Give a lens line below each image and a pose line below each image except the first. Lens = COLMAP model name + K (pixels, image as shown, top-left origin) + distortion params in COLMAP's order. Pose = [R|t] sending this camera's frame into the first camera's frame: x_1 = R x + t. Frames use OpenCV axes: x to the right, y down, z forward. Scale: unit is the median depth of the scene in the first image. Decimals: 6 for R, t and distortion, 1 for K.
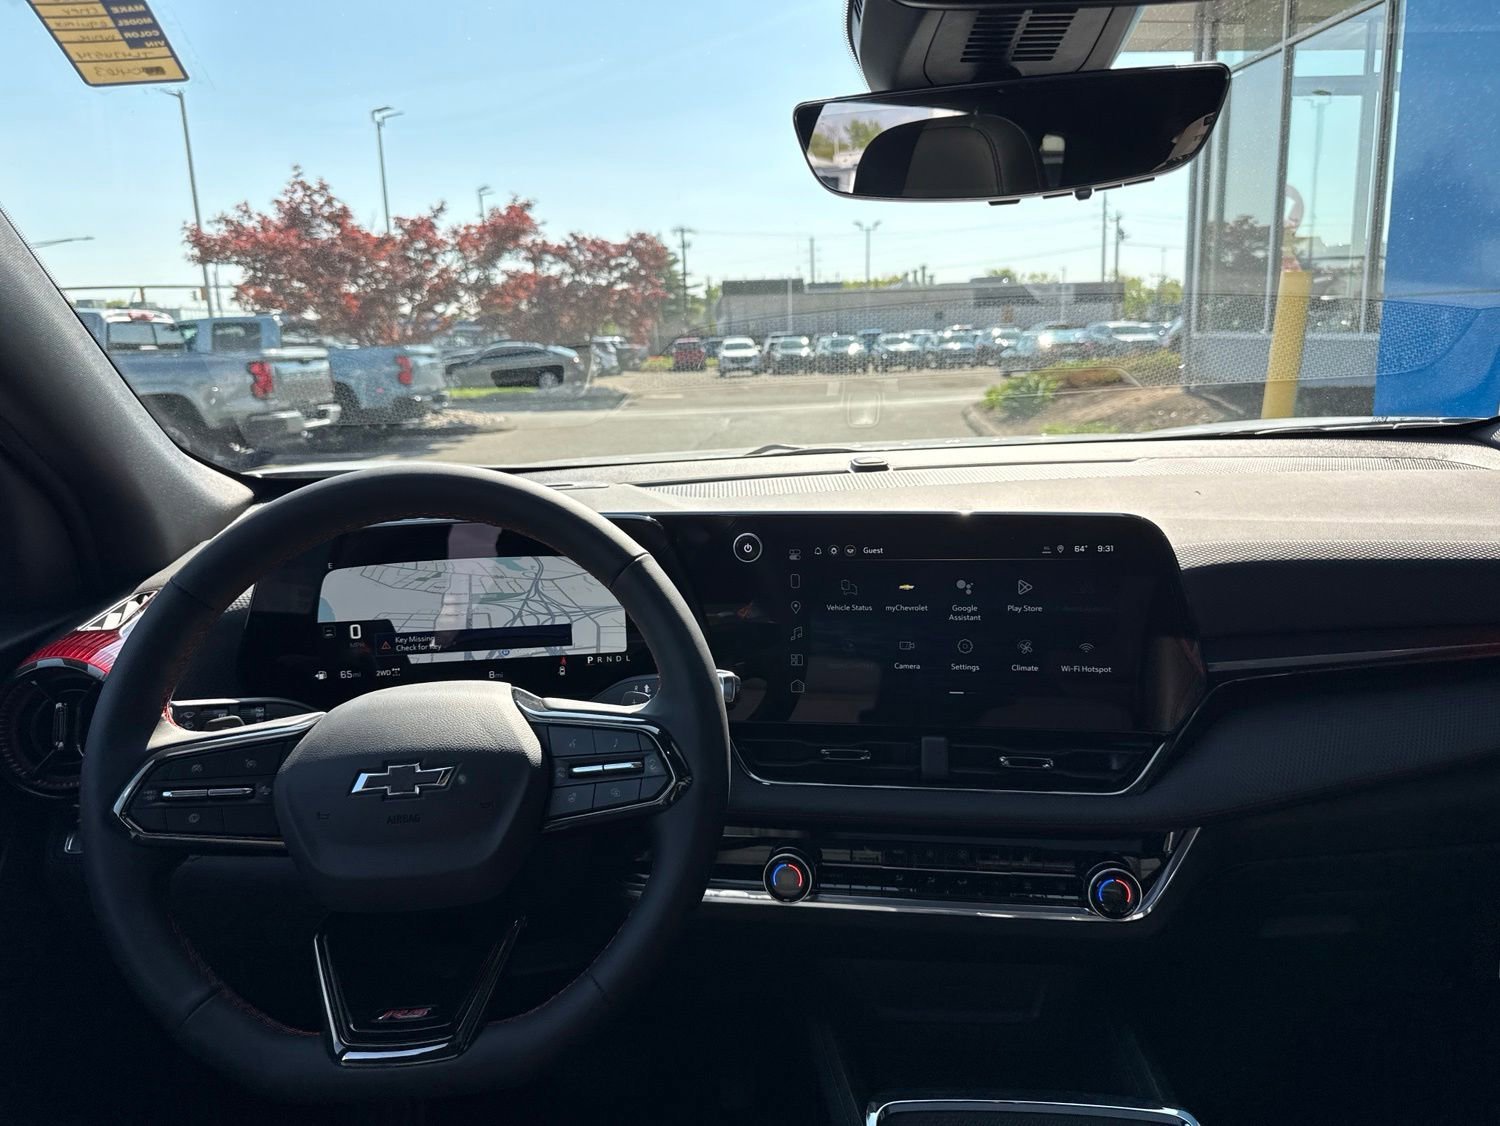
lens RADIAL K [[1051.8, 0, 745.1], [0, 1051.8, 564.3], [0, 0, 1]] dist [0.147551, -0.152063]
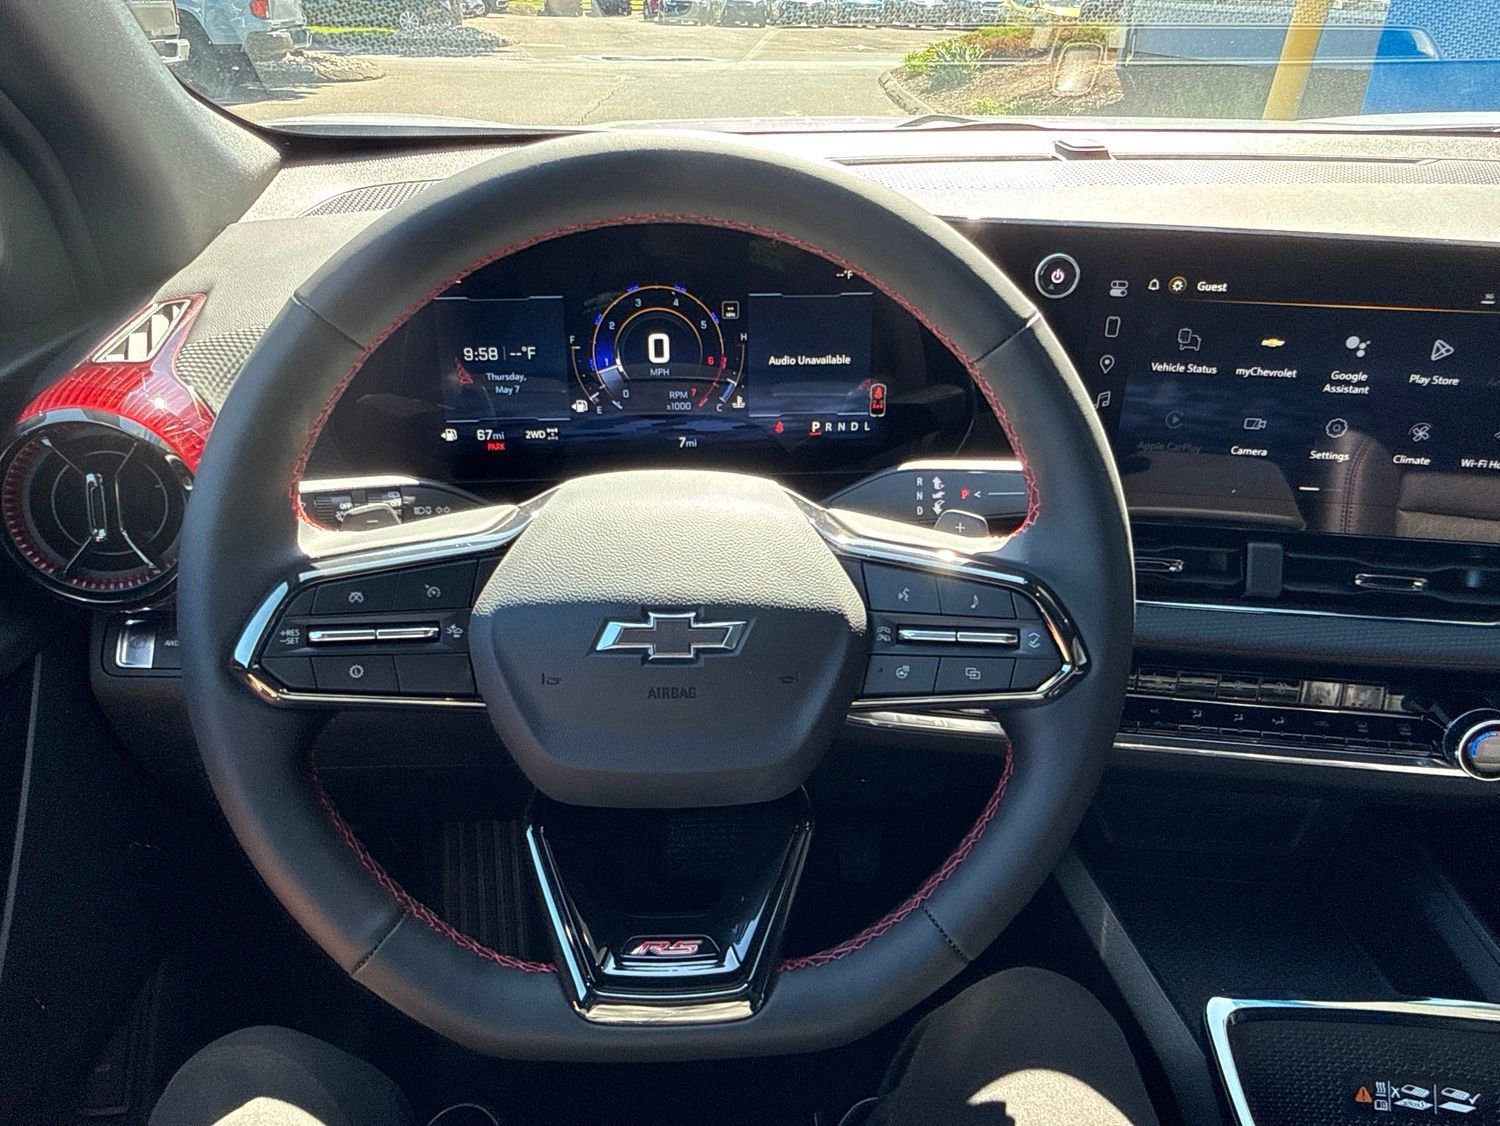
lens RADIAL K [[1095.0, 0, 745.3], [0, 1095.0, 559.1], [0, 0, 1]] dist [0.003664, 0.003980]
pose [[0.996473, 0.022519, 0.080837, -0.260285], [-0.043870, 0.960990, 0.273082, -0.024654], [-0.071534, -0.275665, 0.958588, 0.280094]]
